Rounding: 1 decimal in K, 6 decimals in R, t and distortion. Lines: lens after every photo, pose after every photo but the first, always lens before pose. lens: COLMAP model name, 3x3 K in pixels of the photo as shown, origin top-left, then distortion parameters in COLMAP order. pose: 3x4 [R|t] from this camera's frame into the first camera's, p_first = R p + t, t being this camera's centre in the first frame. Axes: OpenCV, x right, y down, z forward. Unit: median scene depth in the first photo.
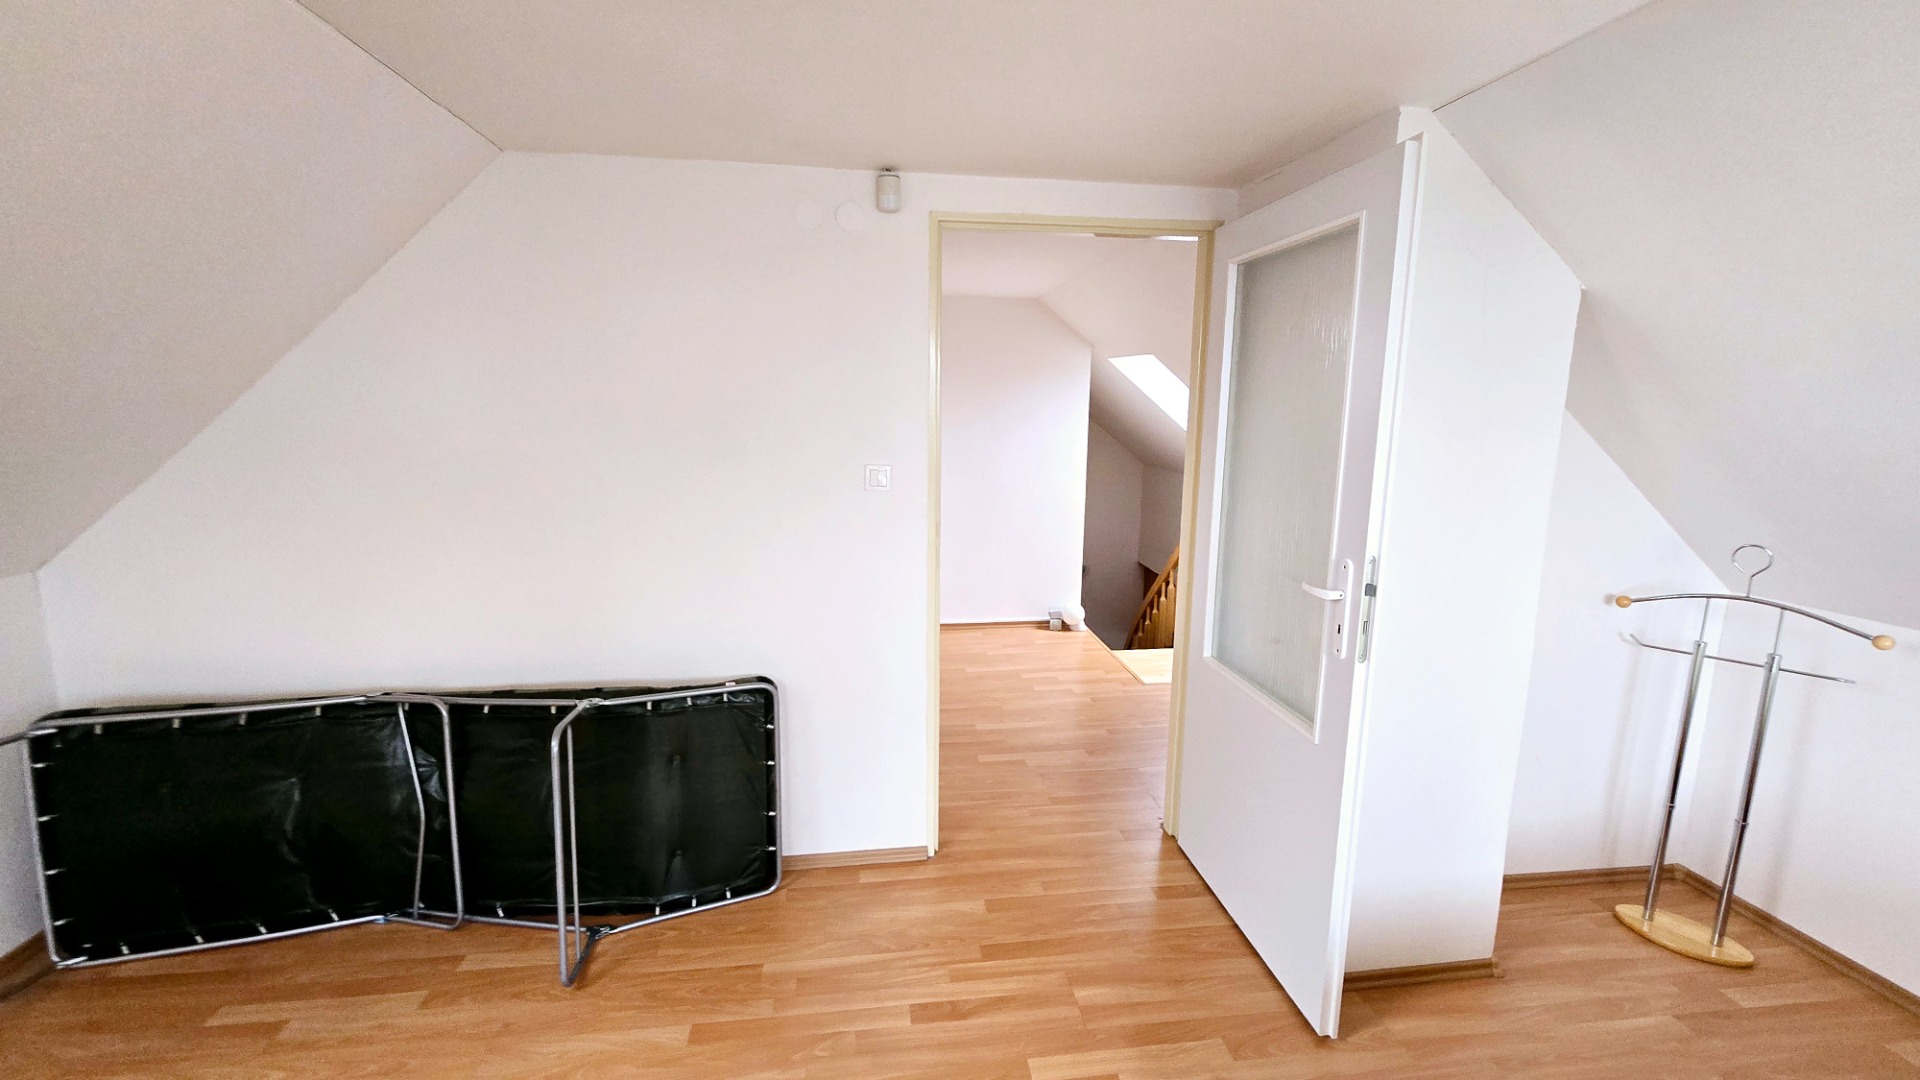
lens RADIAL K [[794.1, 0, 958.2], [0, 794.1, 523.5], [0, 0, 1]] dist [-0.004445, 0.001246]
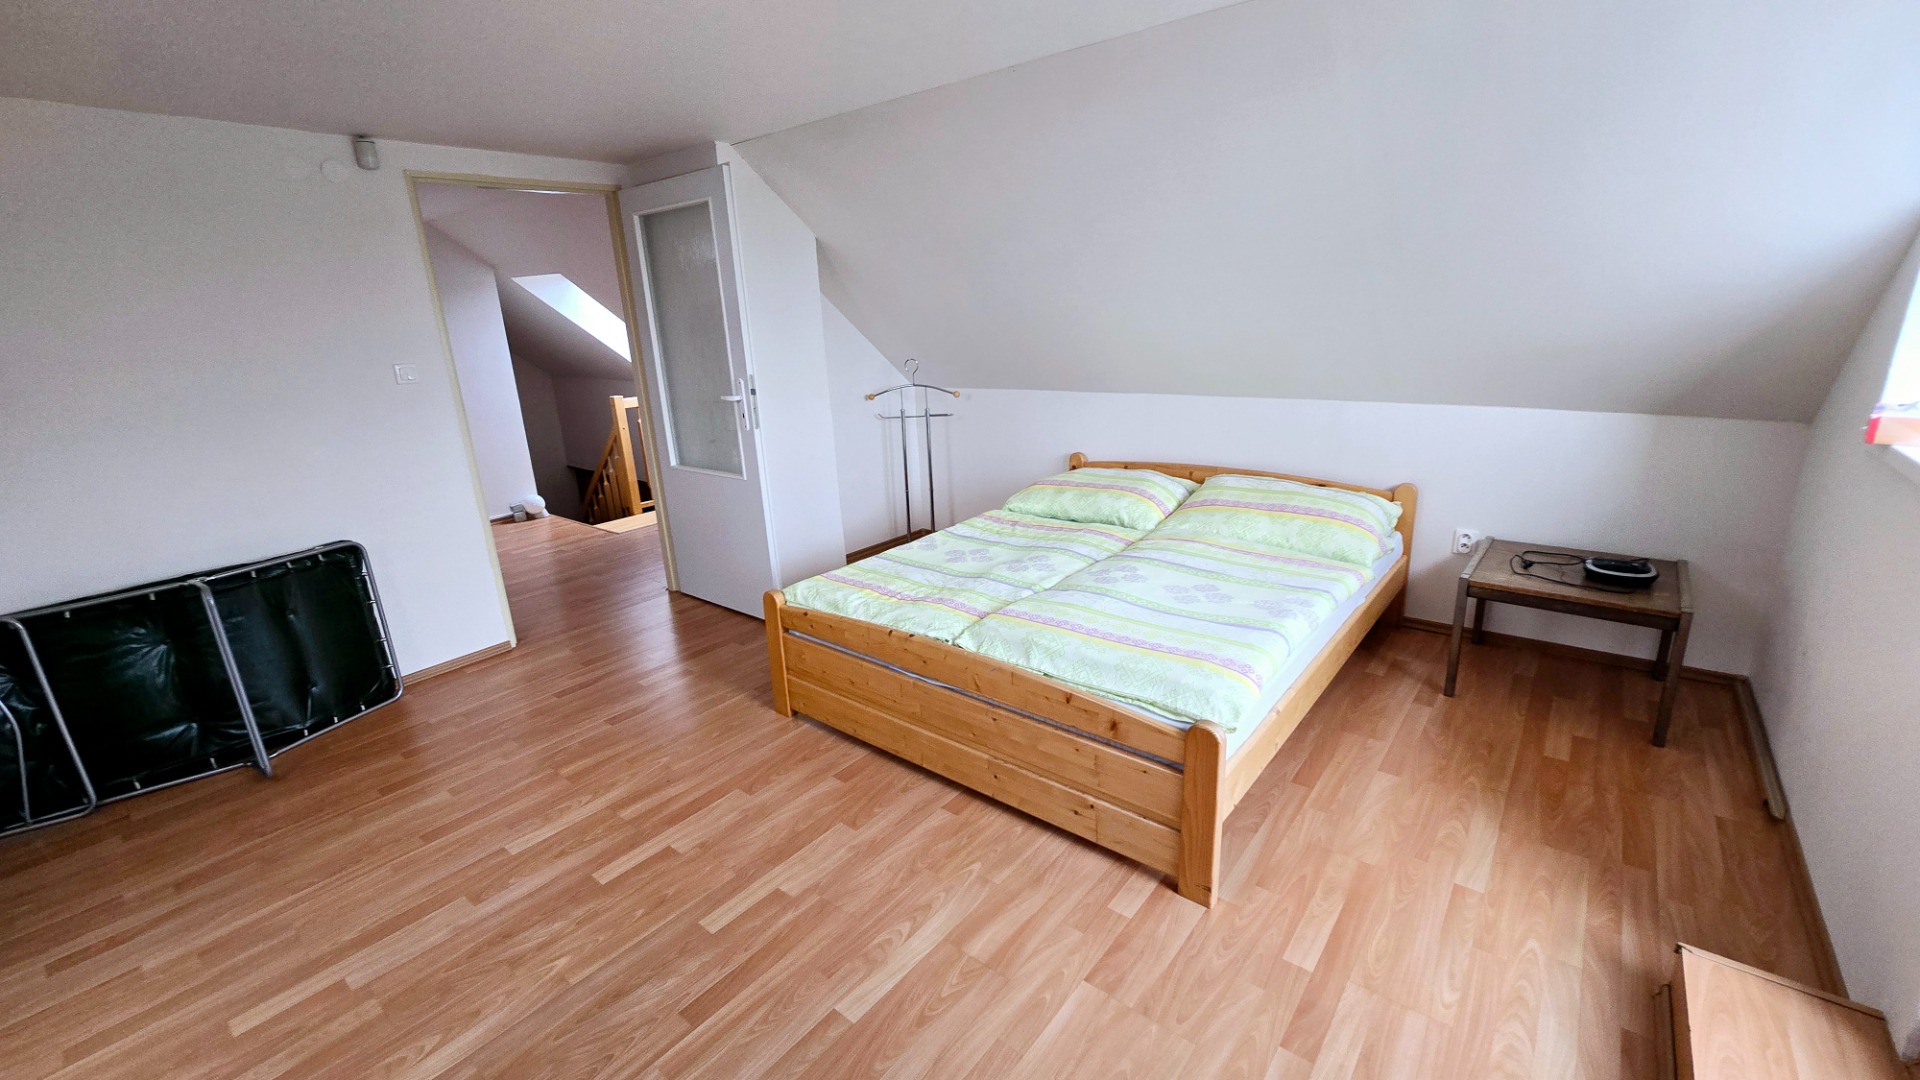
lens RADIAL K [[794.1, 0, 966.8], [0, 794.1, 537.0], [0, 0, 1]] dist [-0.004445, 0.001246]
pose [[0.724053, -0.239056, 0.646992, -0.369521], [0.161483, 0.970700, 0.177945, 0.130048], [-0.670574, -0.024364, 0.741442, -0.668436]]
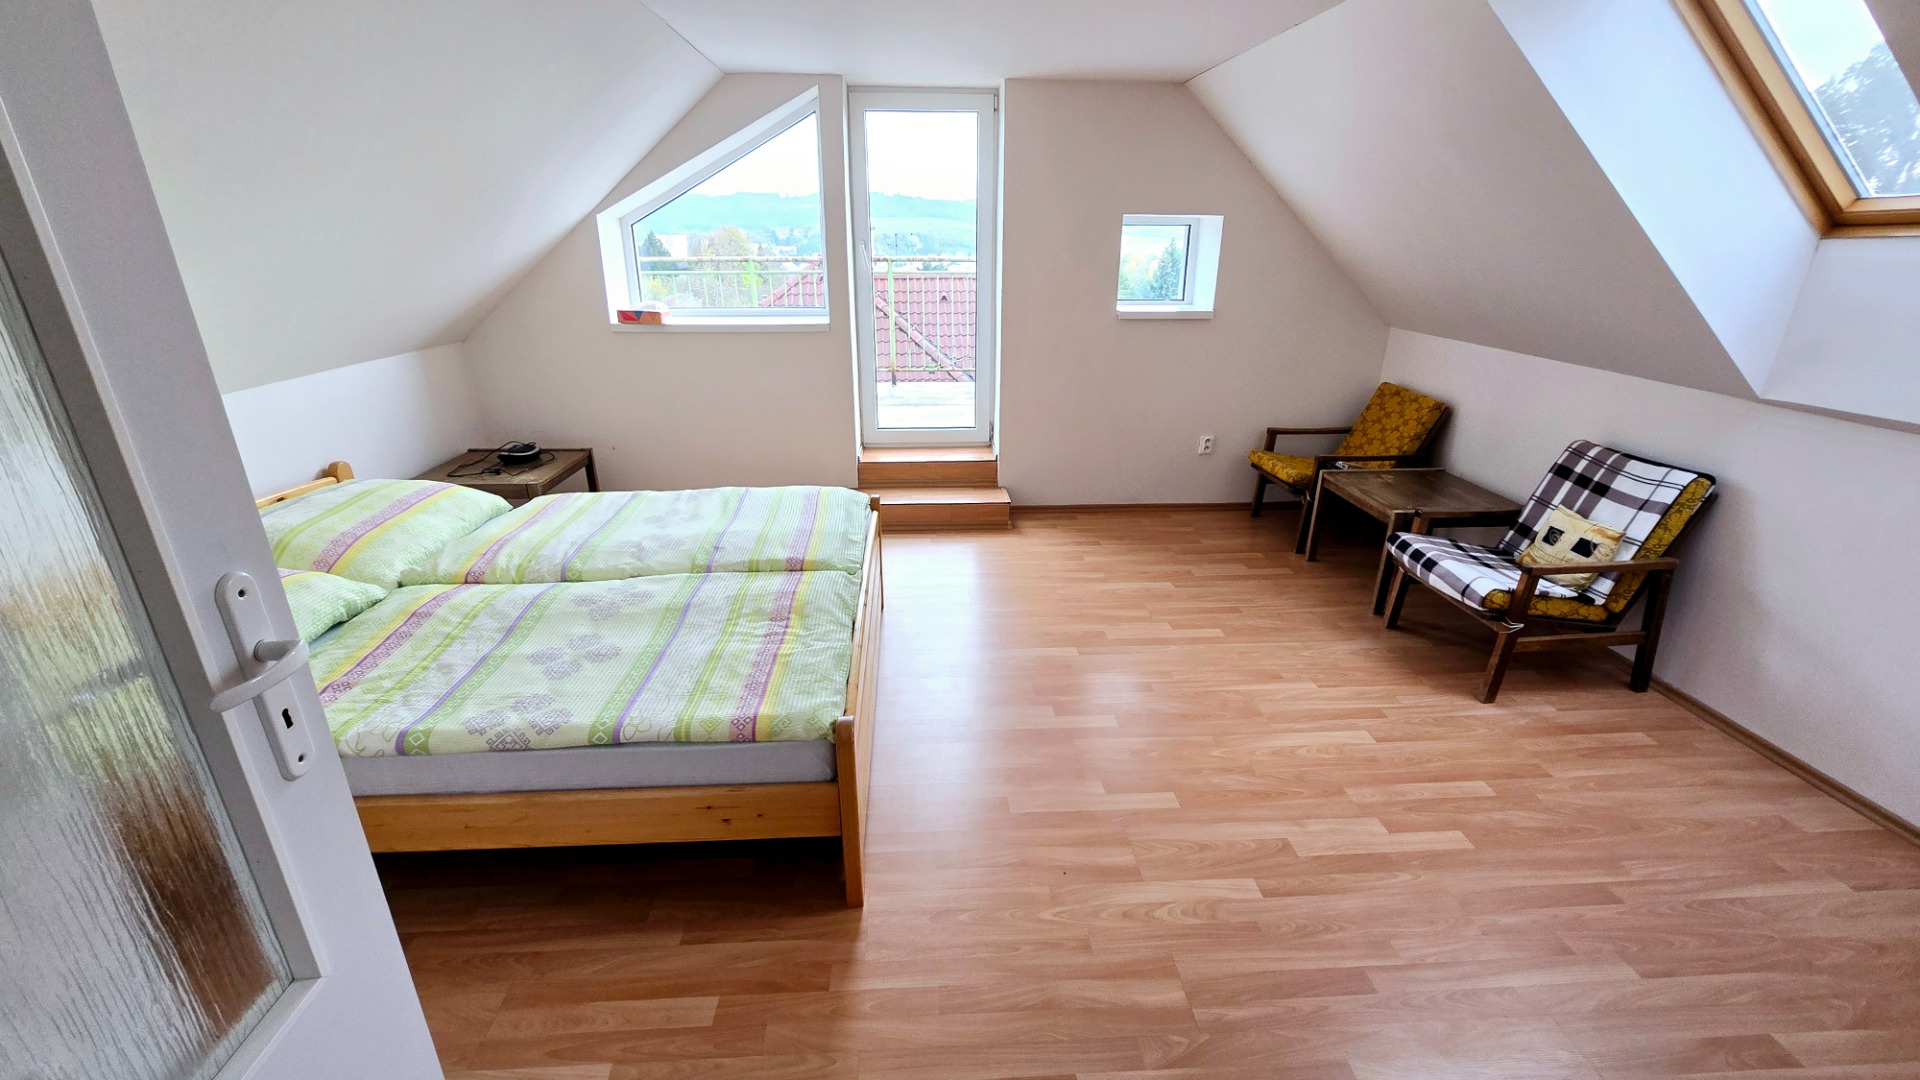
lens RADIAL K [[794.1, 0, 963.1], [0, 794.1, 542.4], [0, 0, 1]] dist [-0.004445, 0.001246]
pose [[-0.997701, -0.045368, 0.050350, 0.285712], [-0.014474, 0.868392, 0.495667, -0.286372], [-0.066211, 0.493799, -0.867052, 1.947994]]
